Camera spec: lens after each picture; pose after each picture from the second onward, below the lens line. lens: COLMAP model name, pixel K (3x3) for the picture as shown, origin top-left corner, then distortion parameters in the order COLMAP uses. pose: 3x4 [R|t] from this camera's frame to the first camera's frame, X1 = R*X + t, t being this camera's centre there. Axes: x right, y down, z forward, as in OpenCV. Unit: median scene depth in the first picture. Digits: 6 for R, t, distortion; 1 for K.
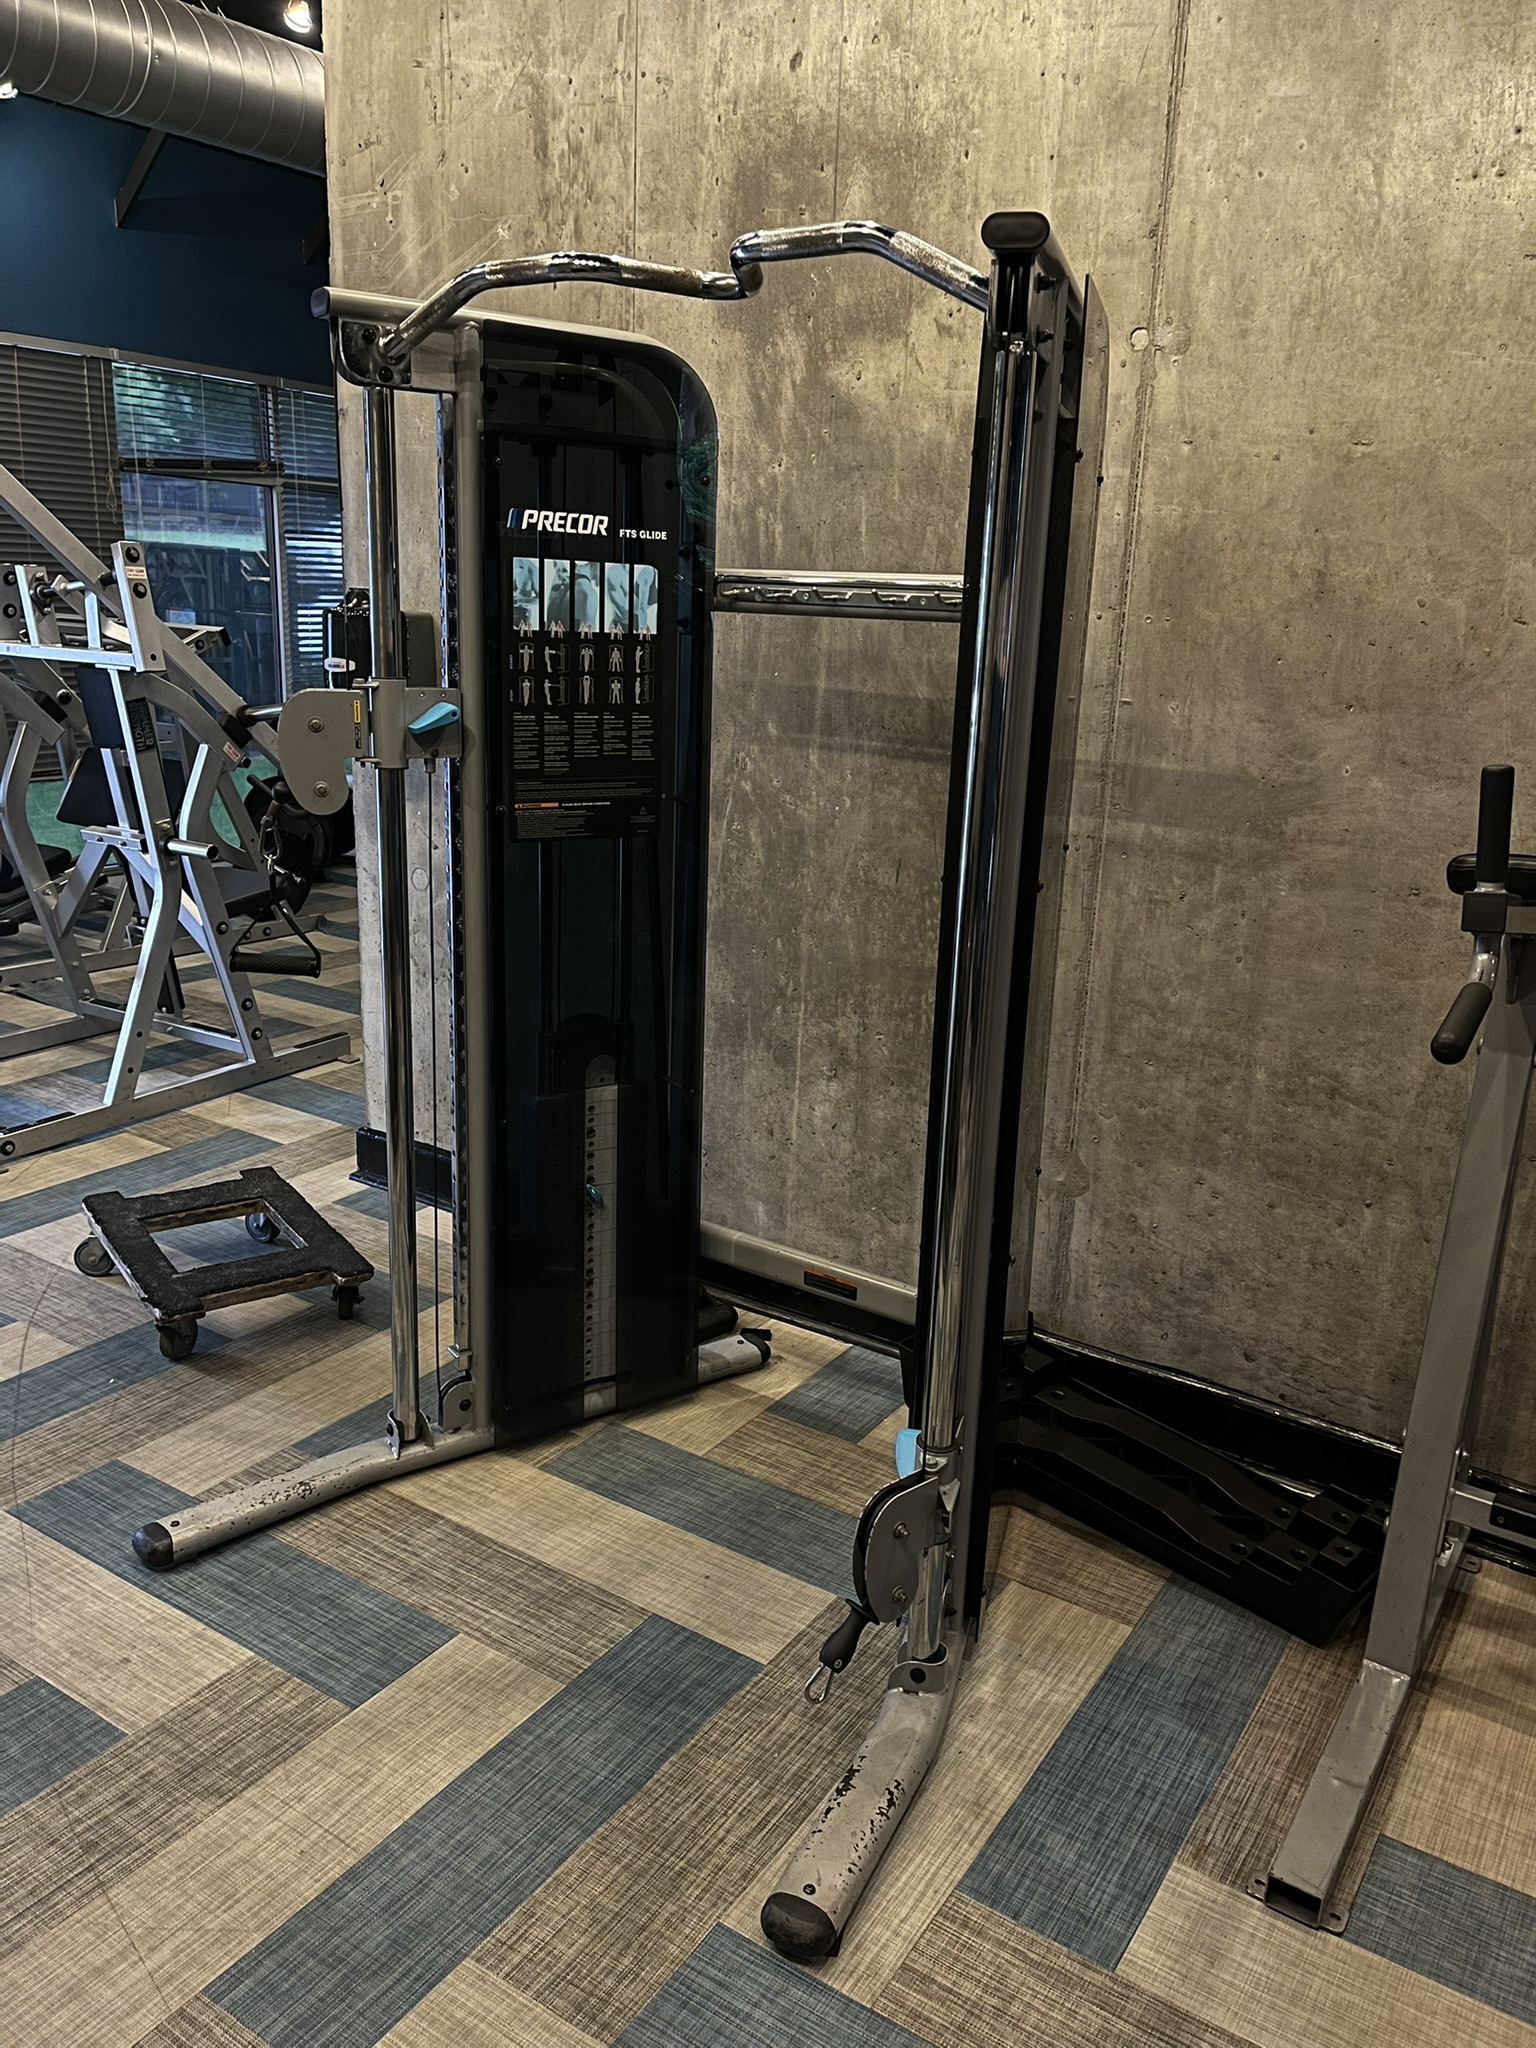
lens RADIAL K [[1565.8, 0, 776.1], [0, 1565.8, 1023.4], [0, 0, 1]] dist [0.070919, -0.085423]
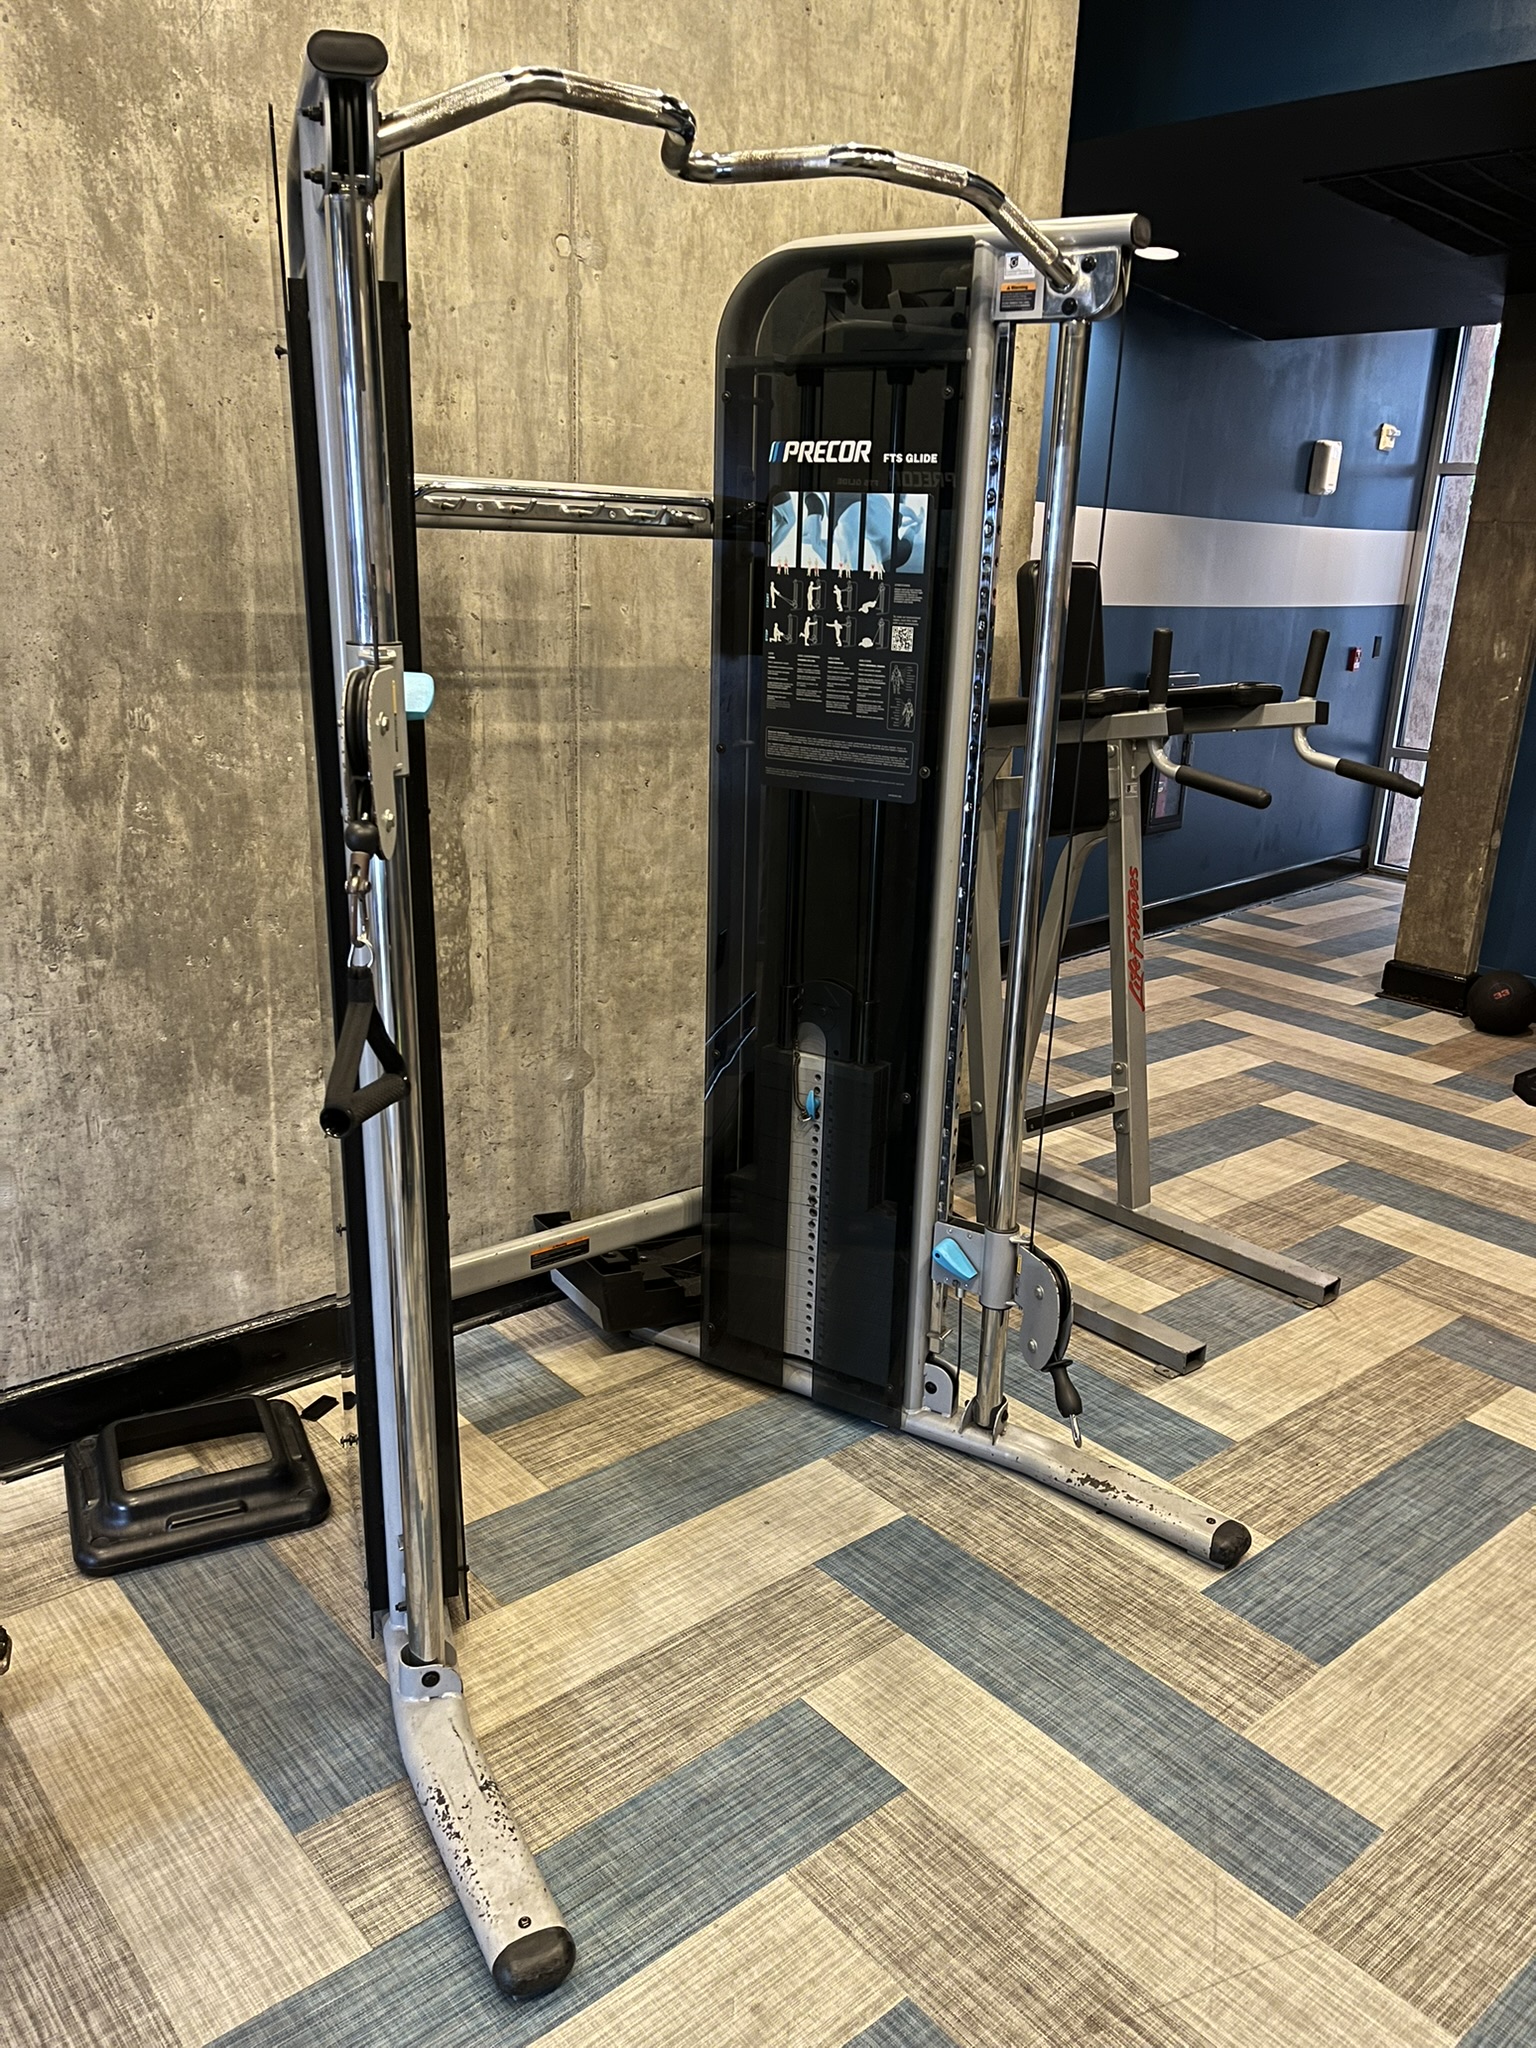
lens RADIAL K [[1565.8, 0, 817.5], [0, 1565.8, 1029.9], [0, 0, 1]] dist [0.070919, -0.085423]
pose [[0.268683, -0.314054, 0.910593, -0.801606], [0.224575, 0.939726, 0.257838, -0.181529], [-0.936683, 0.135219, 0.323017, 0.576498]]
